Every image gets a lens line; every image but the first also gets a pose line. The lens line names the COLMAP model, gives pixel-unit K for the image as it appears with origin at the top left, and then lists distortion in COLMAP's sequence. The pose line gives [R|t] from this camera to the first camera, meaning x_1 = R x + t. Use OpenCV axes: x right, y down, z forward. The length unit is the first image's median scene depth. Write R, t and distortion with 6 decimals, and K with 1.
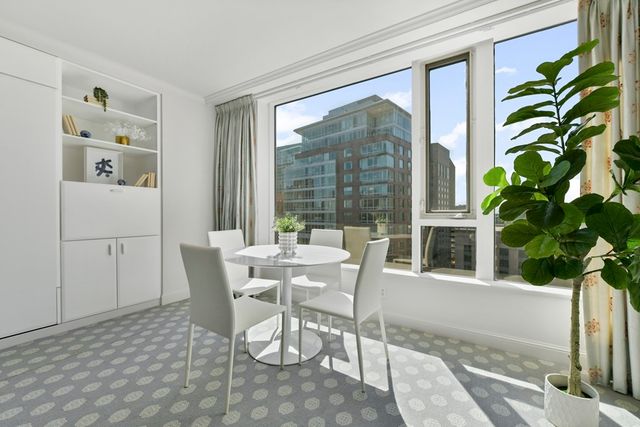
lens RADIAL K [[254.0, 0, 320.0], [0, 254.0, 213.5], [0, 0, 1]] dist [-0.000936, 0.000260]
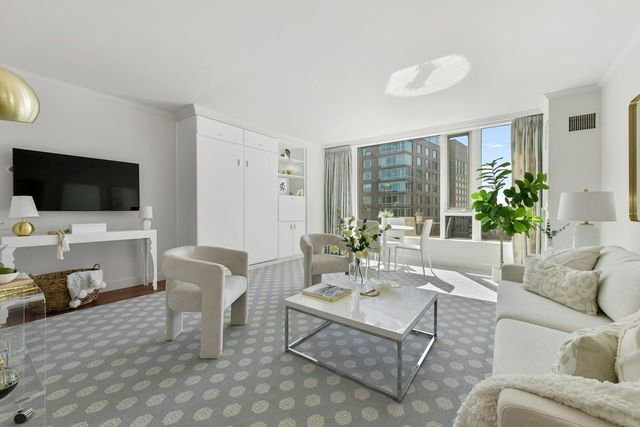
lens RADIAL K [[255.0, 0, 326.4], [0, 255.0, 208.9], [0, 0, 1]] dist [0.024528, -0.000018]
pose [[0.999484, -0.001759, -0.032059, -0.431065], [0.001643, 0.999992, -0.003629, 0.001401], [0.032066, 0.003575, 0.999479, -0.956008]]
